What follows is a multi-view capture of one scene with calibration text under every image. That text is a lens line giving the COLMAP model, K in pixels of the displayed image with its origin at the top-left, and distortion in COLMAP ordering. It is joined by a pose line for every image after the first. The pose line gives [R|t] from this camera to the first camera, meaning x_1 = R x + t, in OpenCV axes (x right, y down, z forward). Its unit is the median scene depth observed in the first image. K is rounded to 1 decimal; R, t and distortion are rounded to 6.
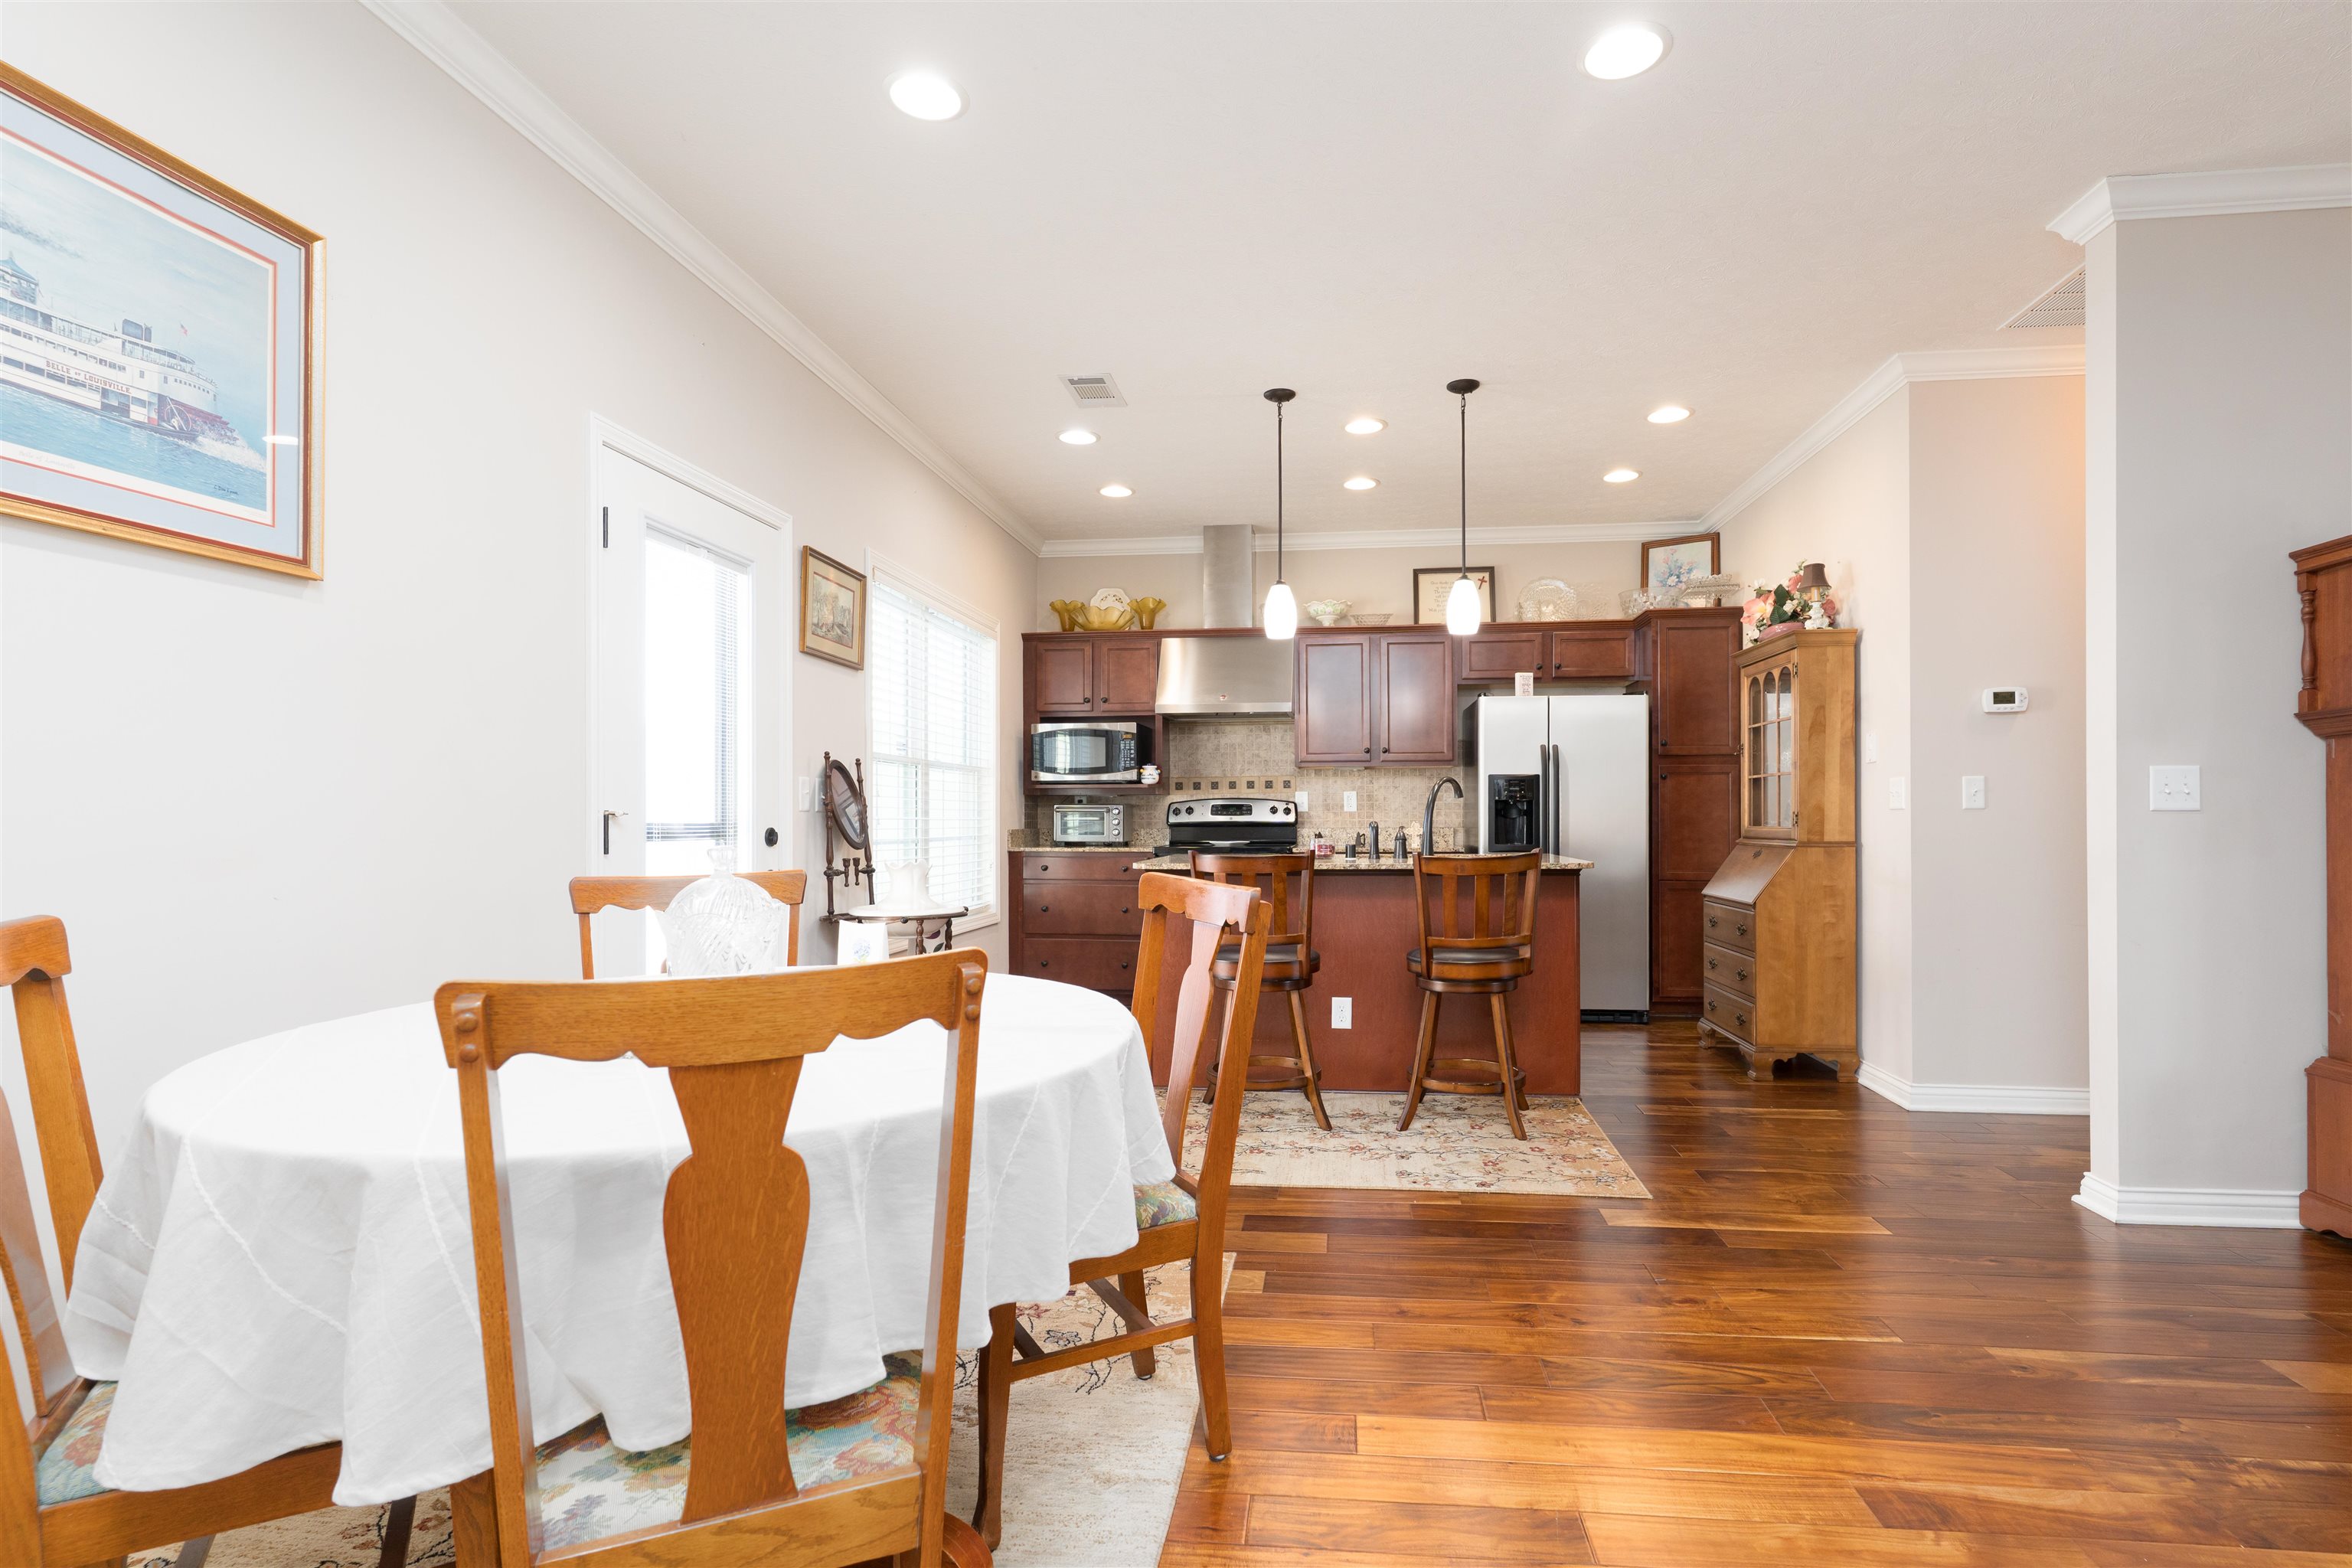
lens RADIAL K [[973.8, 0, 1239.3], [0, 973.8, 809.7], [0, 0, 1]] dist [0.000059, 0.000258]
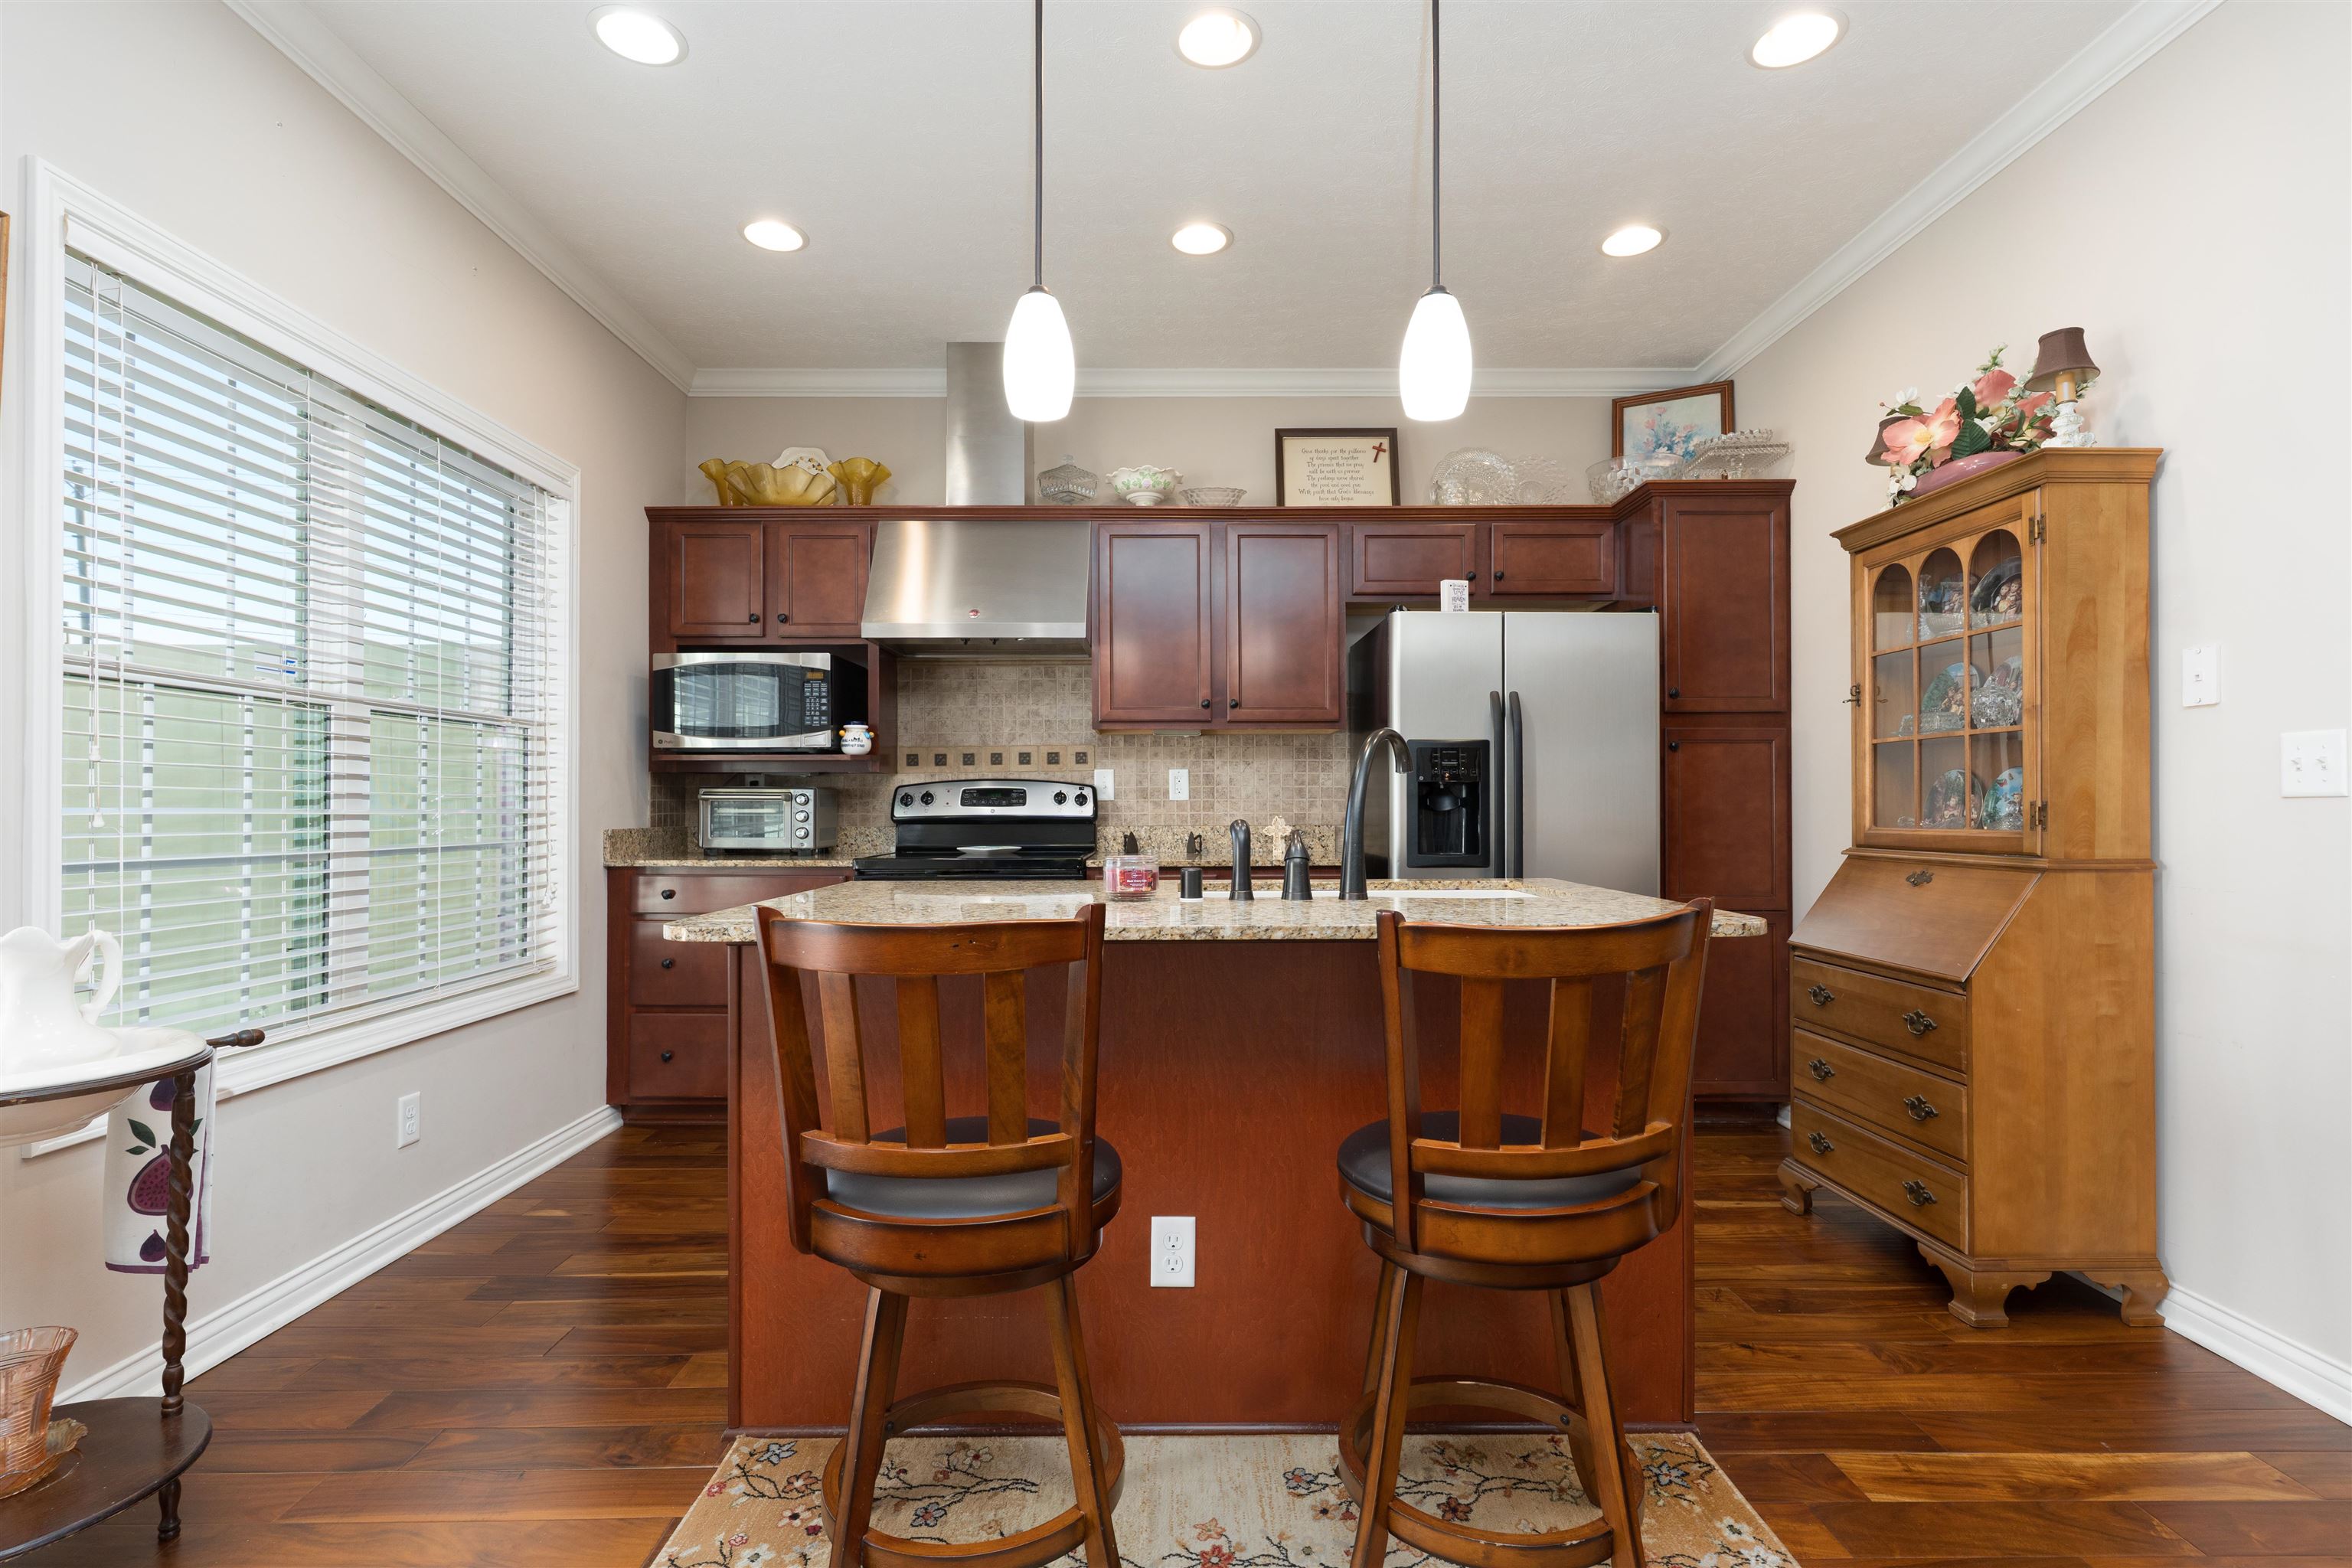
lens RADIAL K [[1072.2, 0, 1136.5], [0, 1072.2, 795.0], [0, 0, 1]] dist [0.000901, -0.000078]
pose [[0.996596, 0.002524, 0.082403, 0.030429], [-0.002212, 0.999990, -0.003885, 0.001241], [-0.082412, 0.003689, 0.996592, 0.326091]]
